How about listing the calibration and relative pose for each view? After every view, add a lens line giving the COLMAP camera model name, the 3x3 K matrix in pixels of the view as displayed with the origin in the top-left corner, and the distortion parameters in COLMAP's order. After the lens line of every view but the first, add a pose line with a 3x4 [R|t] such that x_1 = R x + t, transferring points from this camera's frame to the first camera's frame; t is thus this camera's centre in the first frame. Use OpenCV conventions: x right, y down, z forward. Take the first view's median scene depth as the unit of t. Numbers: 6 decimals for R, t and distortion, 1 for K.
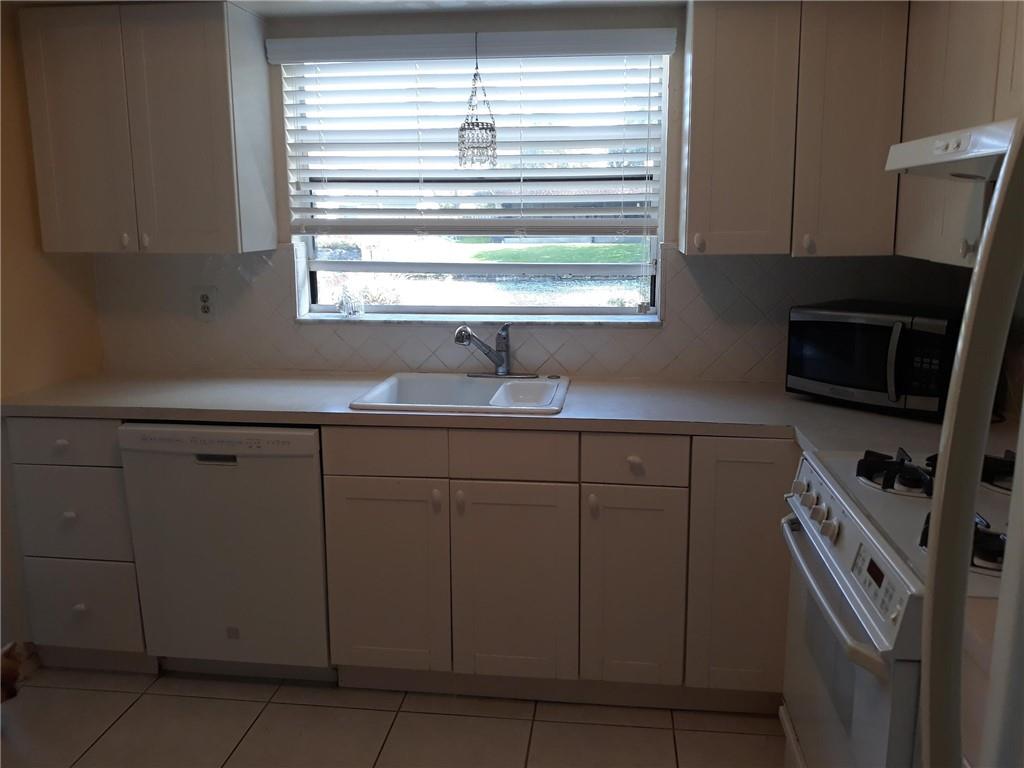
lens RADIAL K [[855.7, 0, 512.9], [0, 855.7, 380.3], [0, 0, 1]] dist [0.036941, -0.068087]
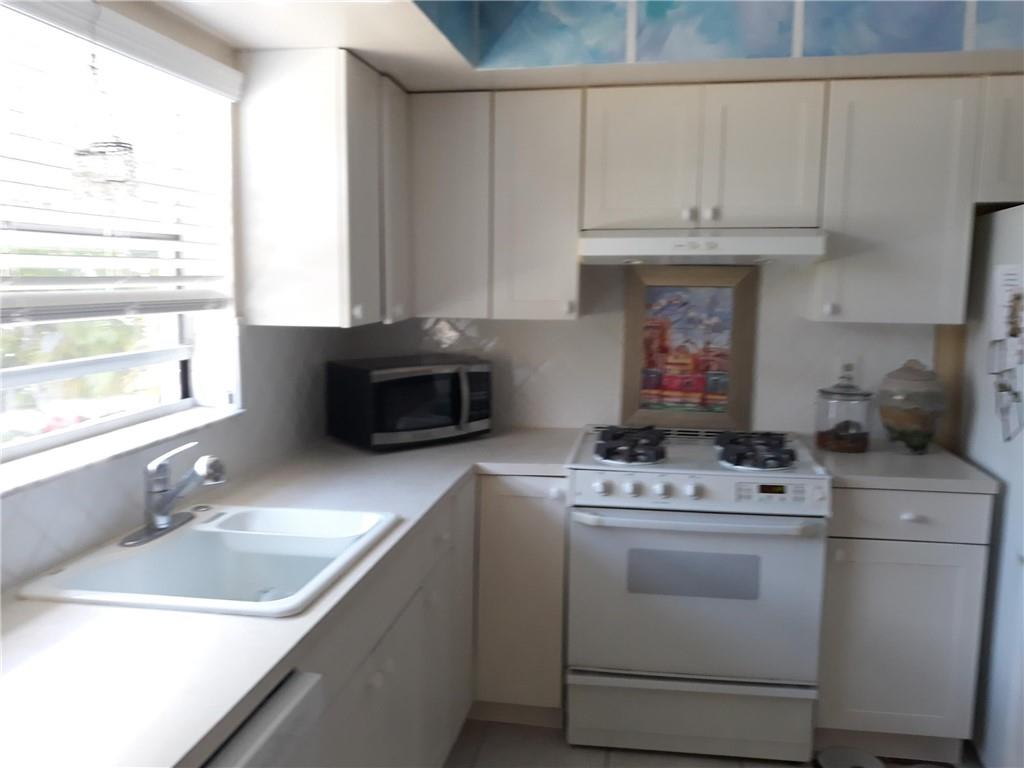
lens RADIAL K [[855.7, 0, 512.9], [0, 855.7, 380.3], [0, 0, 1]] dist [0.036941, -0.068087]
pose [[0.041908, -0.117240, 0.992219, -0.674128], [0.181141, 0.977525, 0.107853, -0.145832], [-0.982564, 0.175212, 0.062203, 0.712843]]
